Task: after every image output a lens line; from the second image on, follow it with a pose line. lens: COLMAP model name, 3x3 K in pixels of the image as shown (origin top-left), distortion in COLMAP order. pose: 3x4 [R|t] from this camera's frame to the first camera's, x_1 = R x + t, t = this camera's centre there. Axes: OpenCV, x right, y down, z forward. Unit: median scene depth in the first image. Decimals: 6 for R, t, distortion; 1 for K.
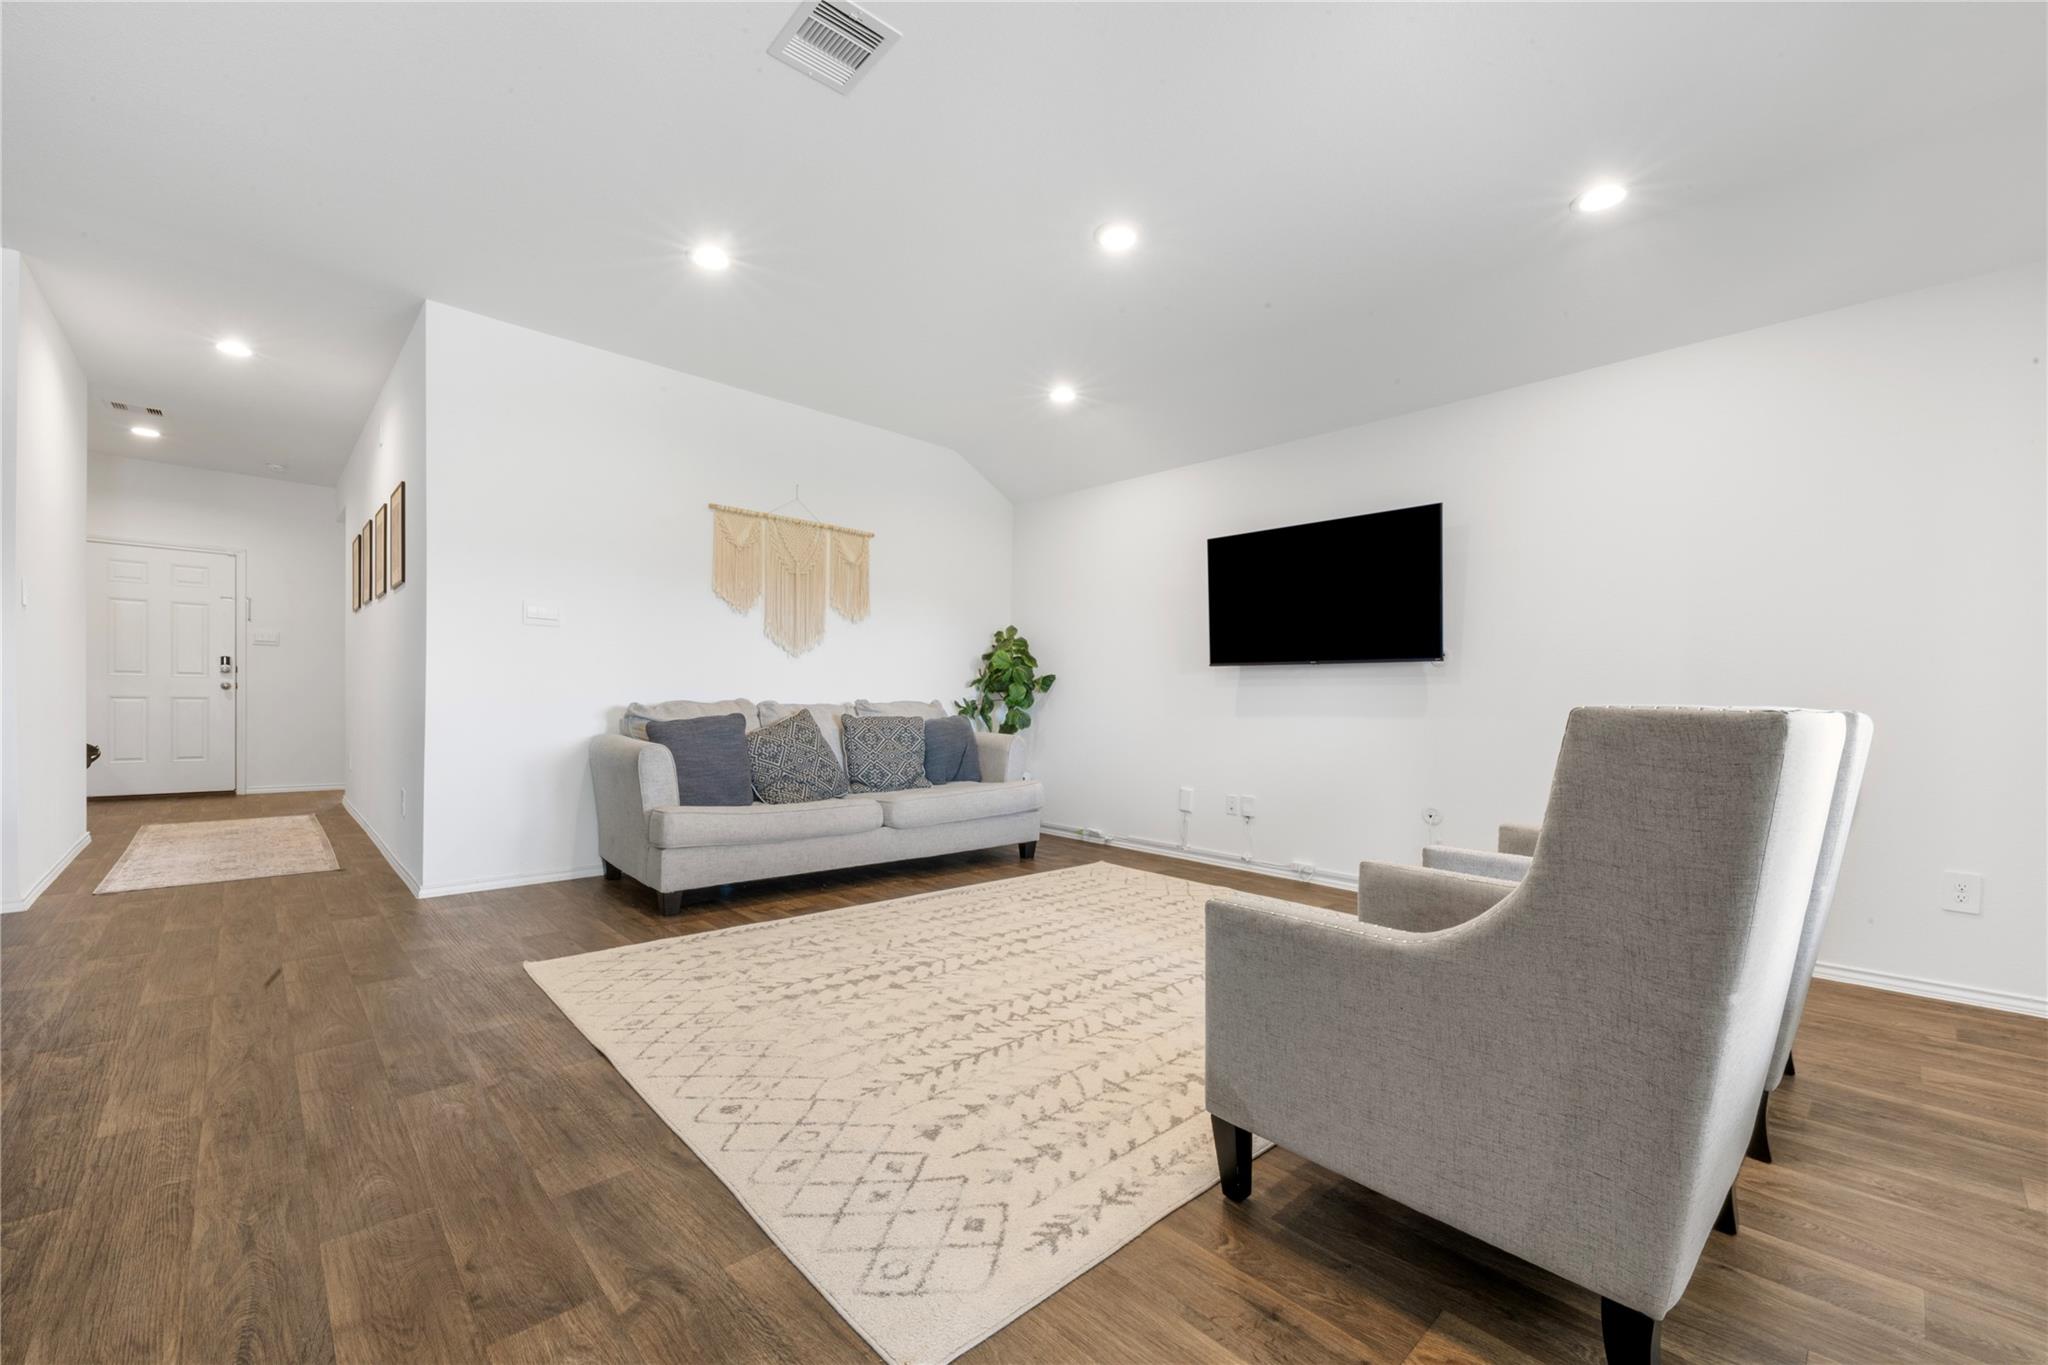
lens RADIAL K [[802.5, 0, 1020.5], [0, 802.5, 692.8], [0, 0, 1]] dist [0.000889, -0.000112]
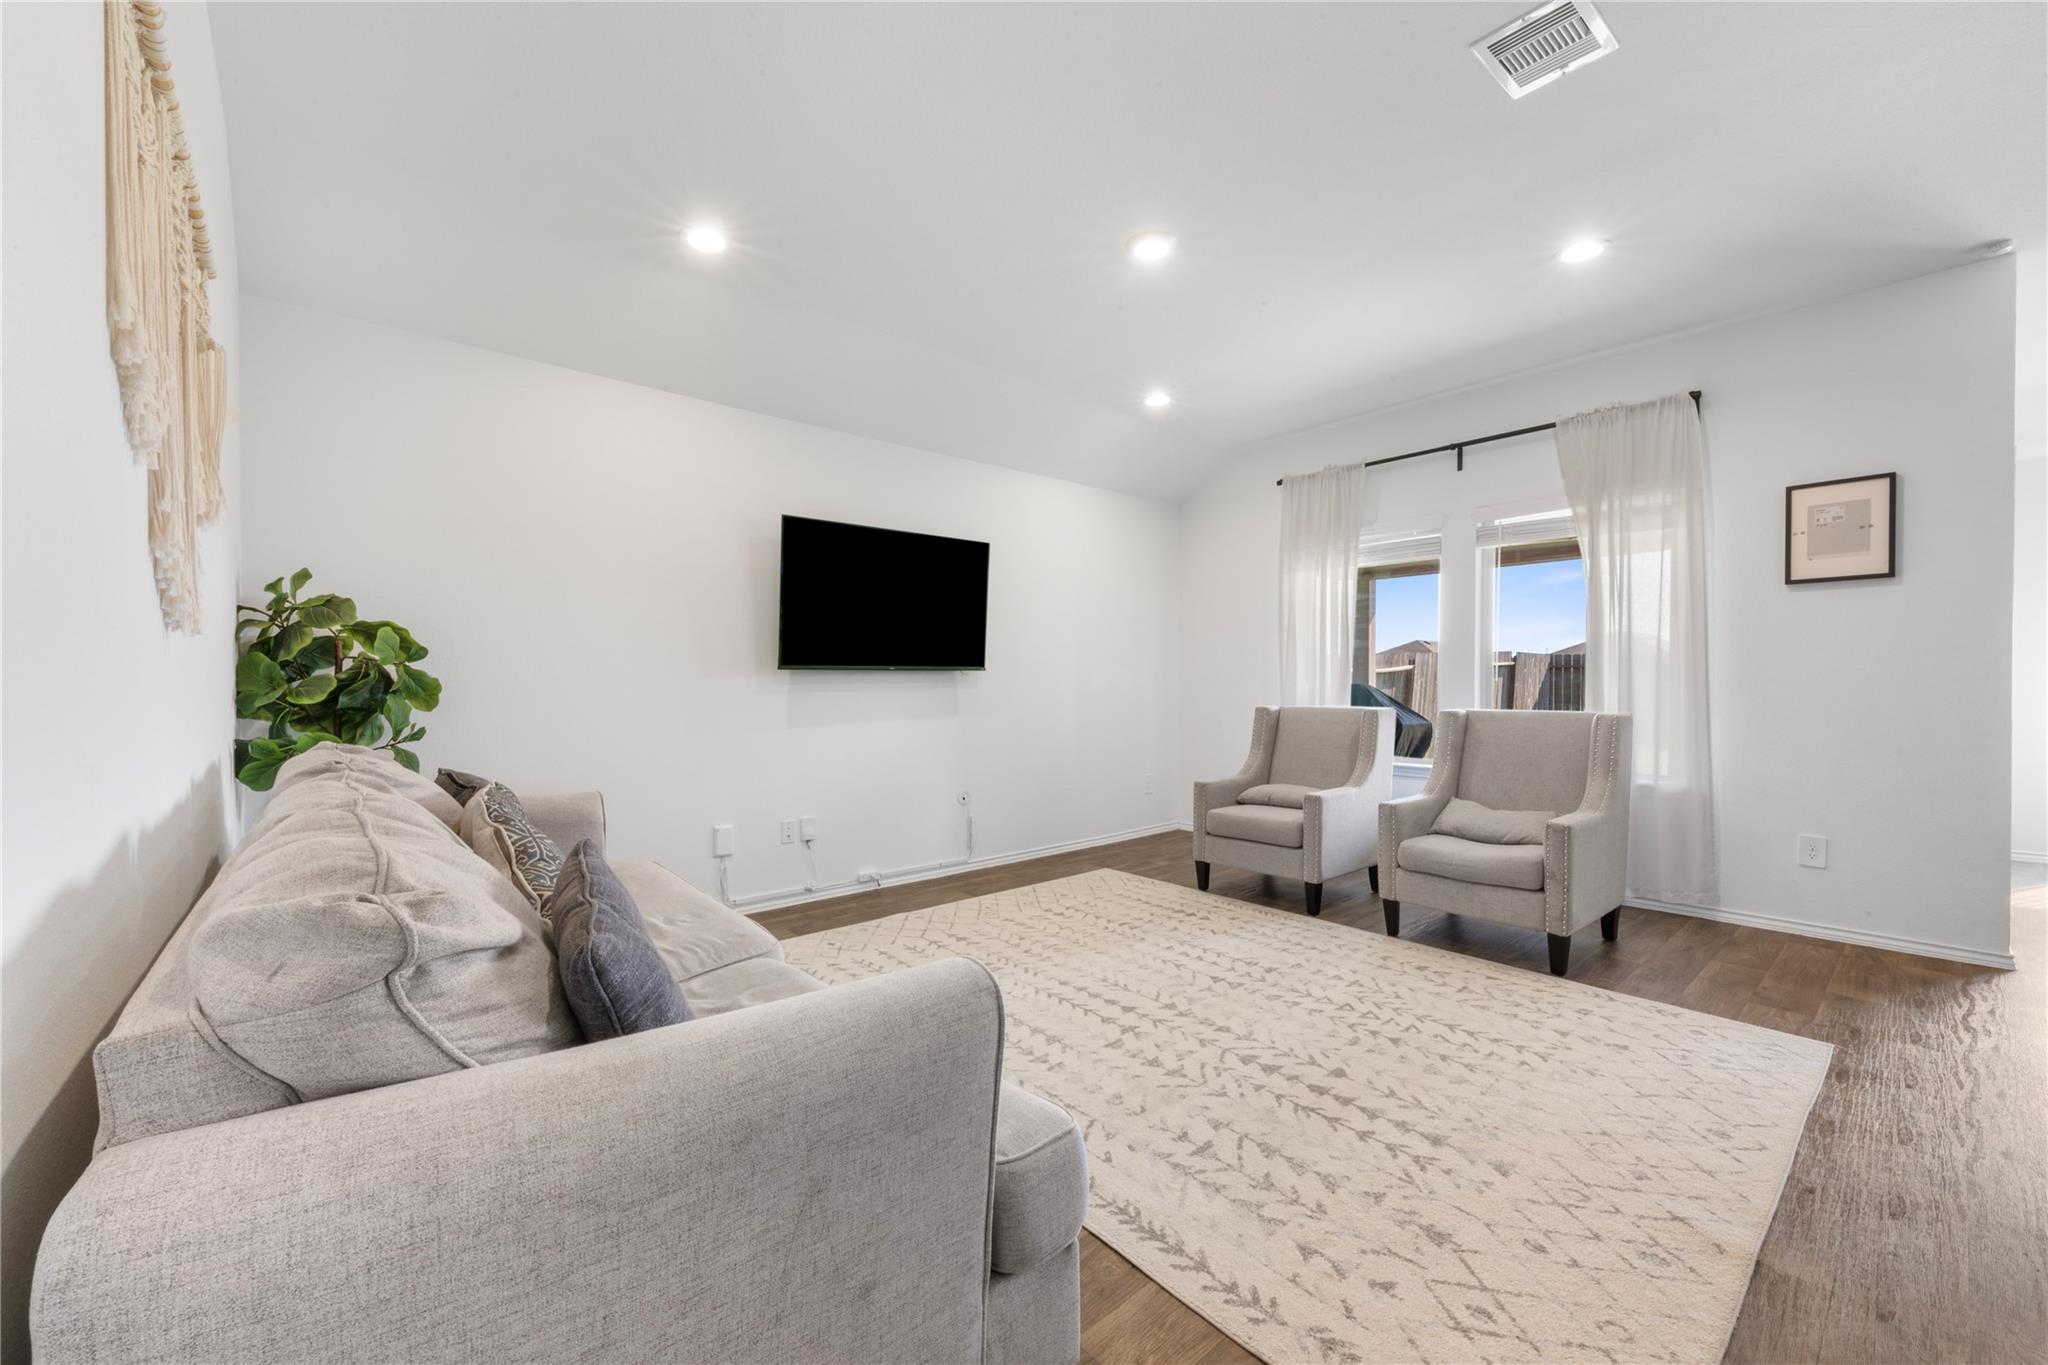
lens RADIAL K [[802.5, 0, 978.7], [0, 802.5, 688.8], [0, 0, 1]] dist [0.000889, -0.000112]
pose [[0.070746, -0.025583, 0.997166, -0.949801], [-0.002894, 0.999662, 0.025853, -0.057700], [-0.997490, -0.004715, 0.070648, 1.232664]]
